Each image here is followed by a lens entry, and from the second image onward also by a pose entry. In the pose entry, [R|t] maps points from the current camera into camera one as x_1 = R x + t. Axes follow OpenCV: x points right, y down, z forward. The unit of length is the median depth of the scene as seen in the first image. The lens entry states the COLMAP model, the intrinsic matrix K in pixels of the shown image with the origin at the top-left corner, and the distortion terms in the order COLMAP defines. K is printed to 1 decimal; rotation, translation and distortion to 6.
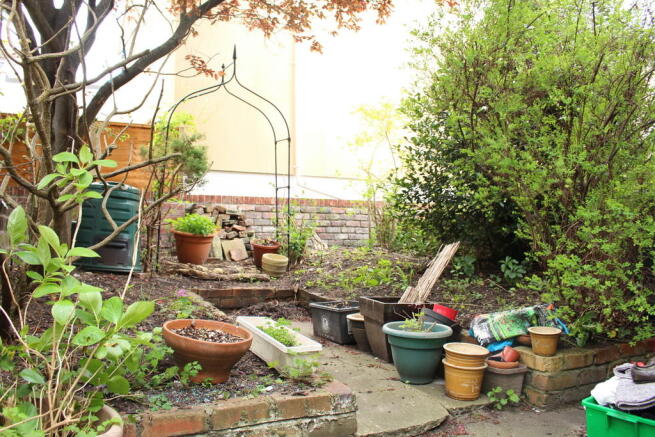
lens RADIAL K [[539.9, 0, 327.5], [0, 539.9, 218.5], [0, 0, 1]] dist [-0.202929, 0.162377]
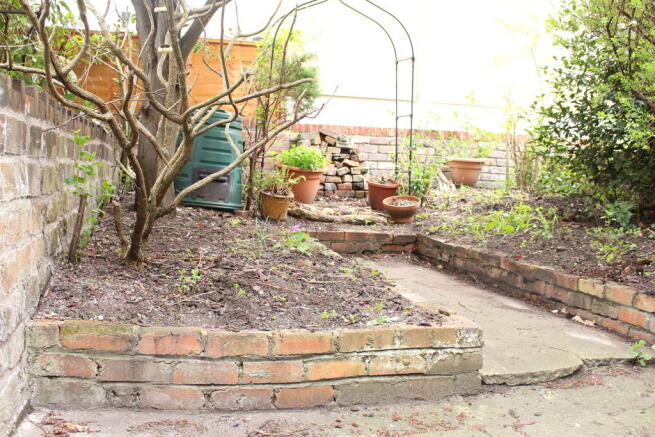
lens RADIAL K [[710.4, 0, 327.5], [0, 710.4, 218.5], [0, 0, 1]] dist [-0.101765, 0.020705]
pose [[0.984373, 0.031780, -0.173204, -0.003981], [-0.017080, 0.996173, 0.085715, 0.010008], [0.175265, -0.081417, 0.981149, -0.136288]]
